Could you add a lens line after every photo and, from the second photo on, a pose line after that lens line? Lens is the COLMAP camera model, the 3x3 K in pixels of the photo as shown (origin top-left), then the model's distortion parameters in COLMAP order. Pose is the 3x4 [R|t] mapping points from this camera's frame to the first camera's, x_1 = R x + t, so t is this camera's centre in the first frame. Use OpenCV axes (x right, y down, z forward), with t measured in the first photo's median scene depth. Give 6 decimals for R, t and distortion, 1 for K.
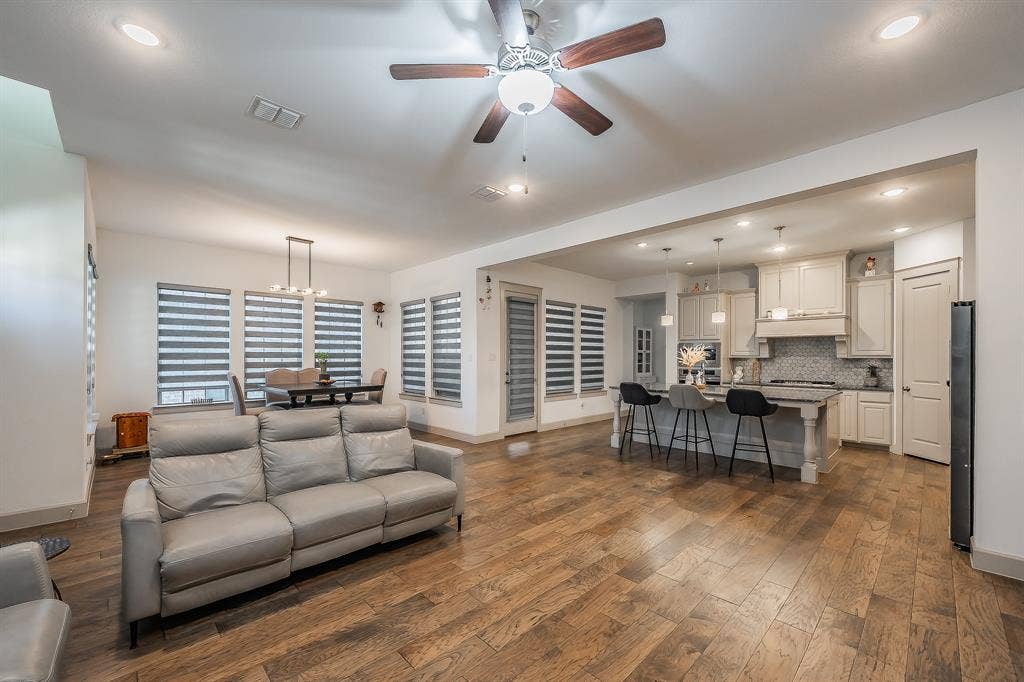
lens RADIAL K [[406.2, 0, 509.0], [0, 406.2, 352.9], [0, 0, 1]] dist [-0.000660, -0.000026]
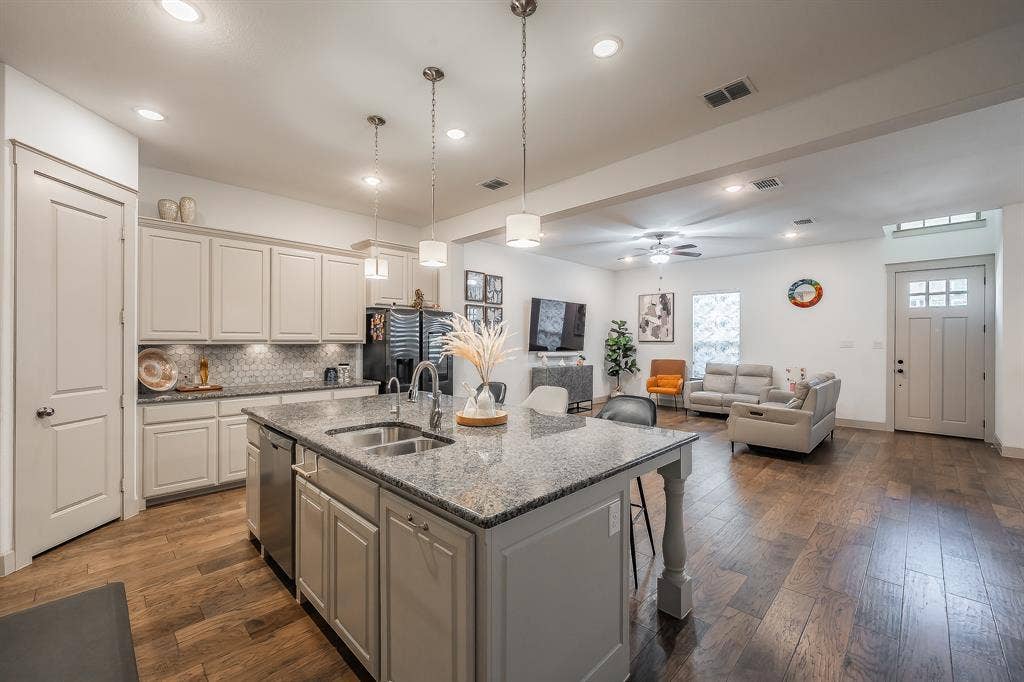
lens RADIAL K [[420.8, 0, 511.7], [0, 420.8, 342.0], [0, 0, 1]] dist [0.000483, 0.000187]
pose [[-0.999339, -0.006155, -0.035842, 0.395740], [-0.006091, 0.999980, -0.001900, 0.004741], [0.035853, -0.001681, -0.999356, 1.287128]]
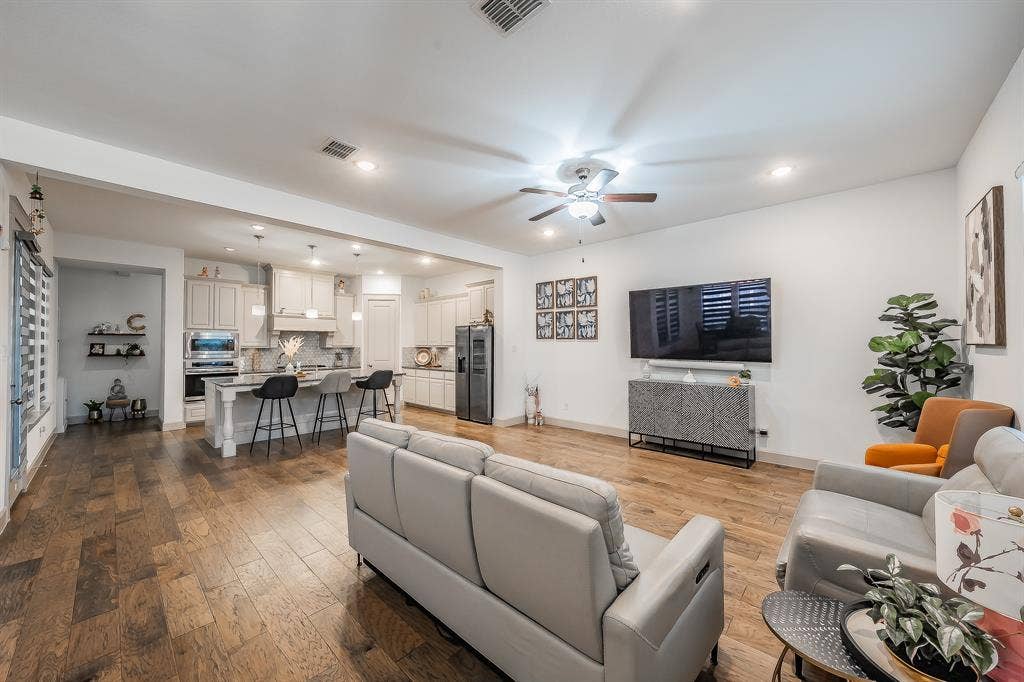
lens RADIAL K [[375.6, 0, 508.5], [0, 375.6, 340.0], [0, 0, 1]] dist [-0.000476, 0.000175]
pose [[-0.058762, 0.010449, 0.998217, -0.519257], [-0.004379, 0.999933, -0.010725, -0.002106], [-0.998262, -0.005002, -0.058712, 0.445868]]
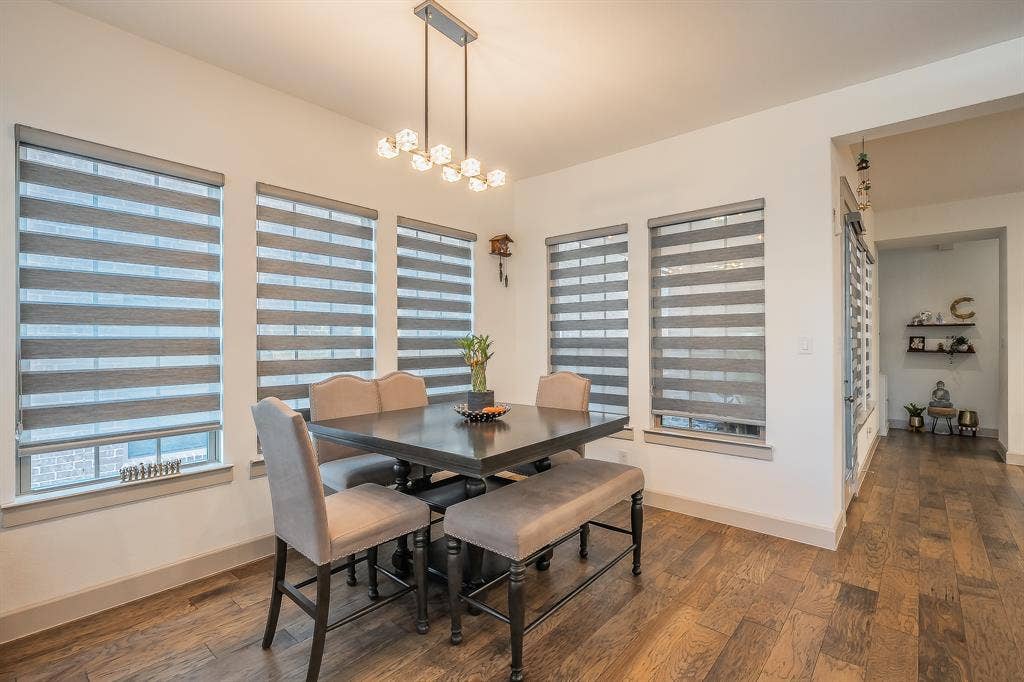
lens RADIAL K [[475.2, 0, 509.9], [0, 475.2, 338.0], [0, 0, 1]] dist [-0.000435, -0.000071]
pose [[0.995071, -0.003442, 0.099109, -0.458672], [0.003426, 0.999994, 0.000325, 0.000778], [-0.099110, 0.000016, 0.995076, 0.523452]]
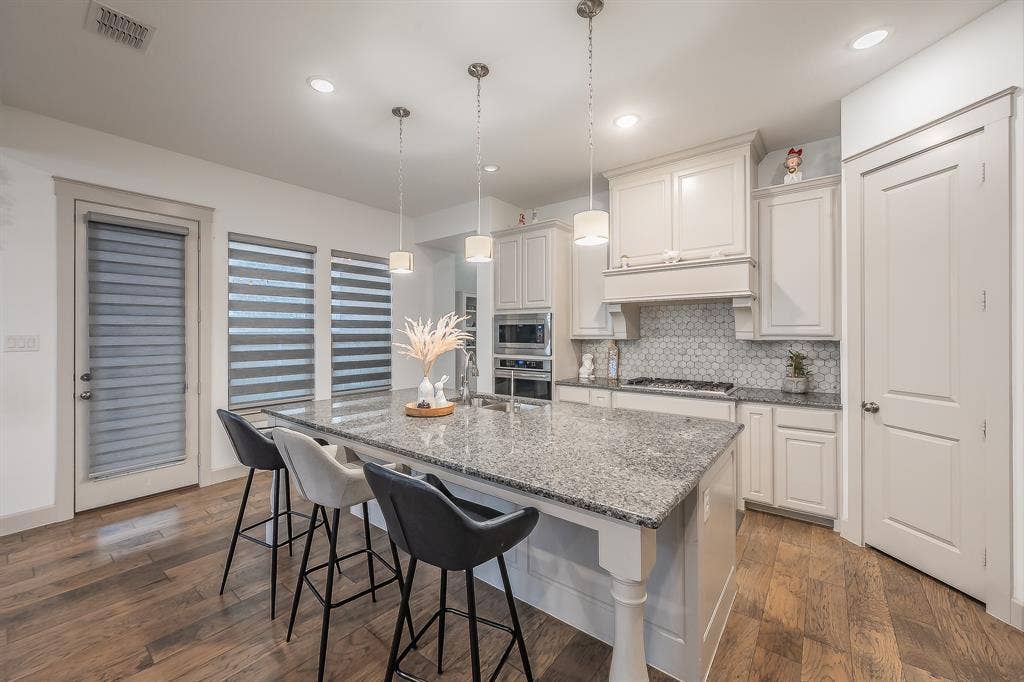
lens RADIAL K [[409.6, 0, 485.4], [0, 409.6, 331.0], [0, 0, 1]] dist [0.000132, 0.000092]
pose [[0.993556, -0.004748, 0.113244, 0.417368], [0.004723, 0.999989, 0.000492, -0.000831], [-0.113245, 0.000046, 0.993567, 0.500010]]
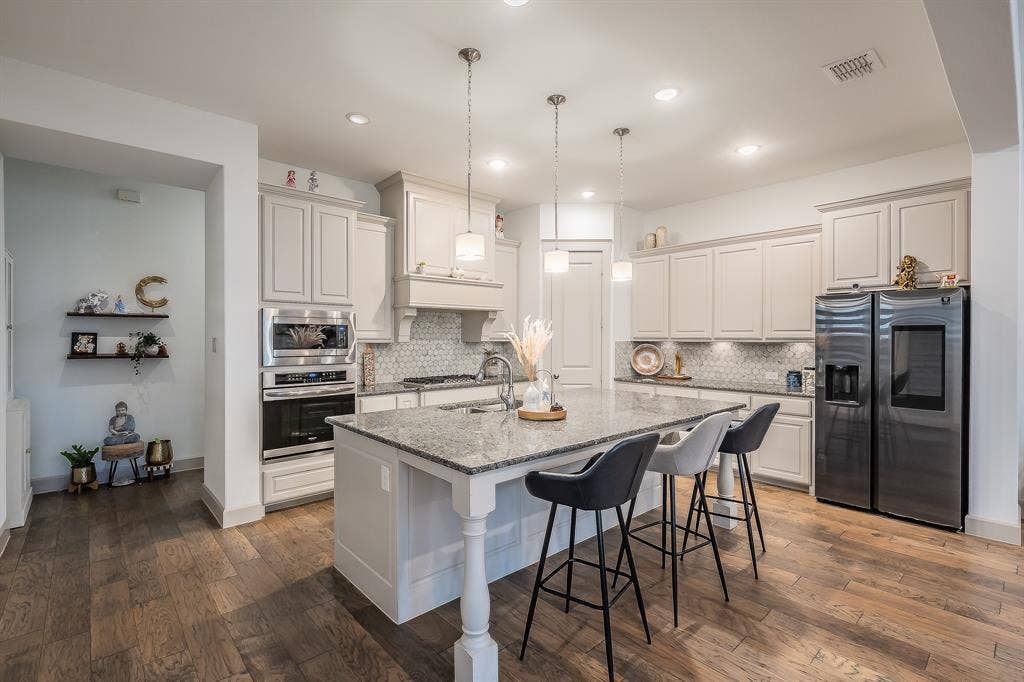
lens RADIAL K [[461.7, 0, 498.2], [0, 461.7, 340.0], [0, 0, 1]] dist [-0.001908, -0.000150]
pose [[0.030828, -0.010365, 0.999471, -0.026857], [-0.006907, 0.999920, 0.010583, 0.000591], [-0.999501, -0.007230, 0.030754, 0.936737]]
